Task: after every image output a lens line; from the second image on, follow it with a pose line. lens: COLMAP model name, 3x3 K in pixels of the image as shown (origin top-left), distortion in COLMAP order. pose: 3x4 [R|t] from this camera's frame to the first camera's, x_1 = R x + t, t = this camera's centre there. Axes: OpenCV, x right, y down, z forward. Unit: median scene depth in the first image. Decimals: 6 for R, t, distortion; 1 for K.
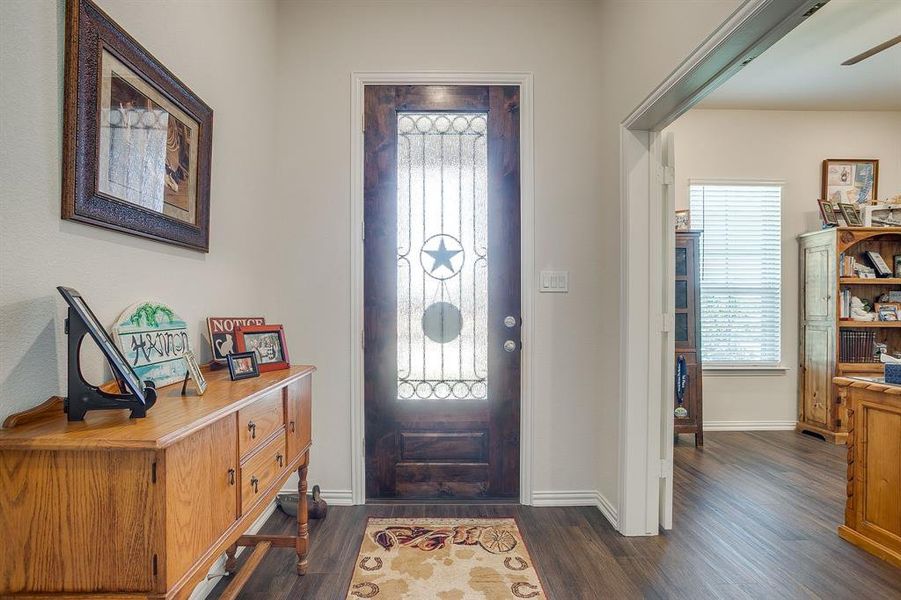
lens RADIAL K [[434.8, 0, 441.7], [0, 434.8, 307.1], [0, 0, 1]] dist [-0.059689, 0.029983]
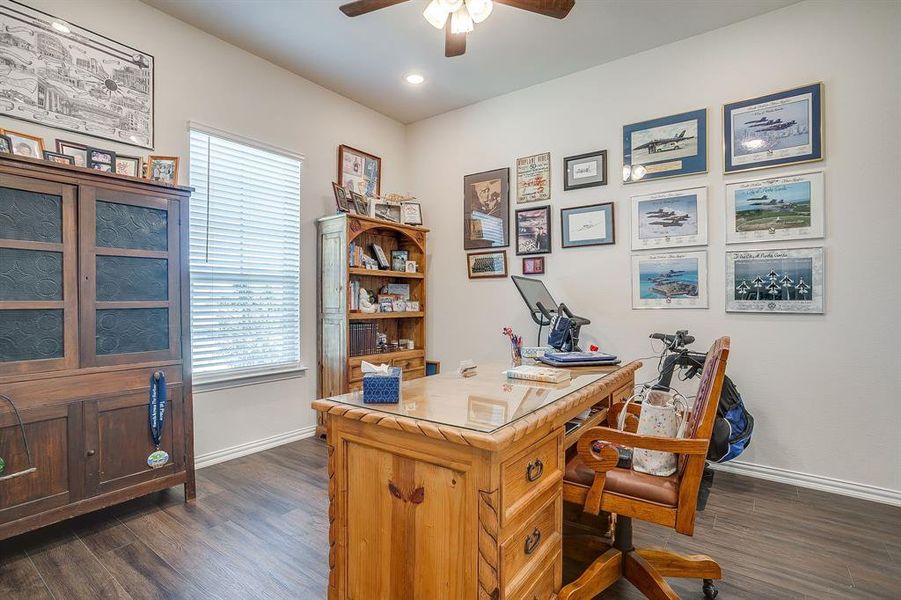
lens RADIAL K [[439.6, 0, 439.9], [0, 439.6, 297.8], [0, 0, 1]] dist [-0.049909, 0.027698]
pose [[0.614278, 0.000731, 0.789089, 0.282593], [0.004586, 0.999979, -0.004496, 0.003423], [-0.789076, 0.006380, 0.614262, 0.230712]]
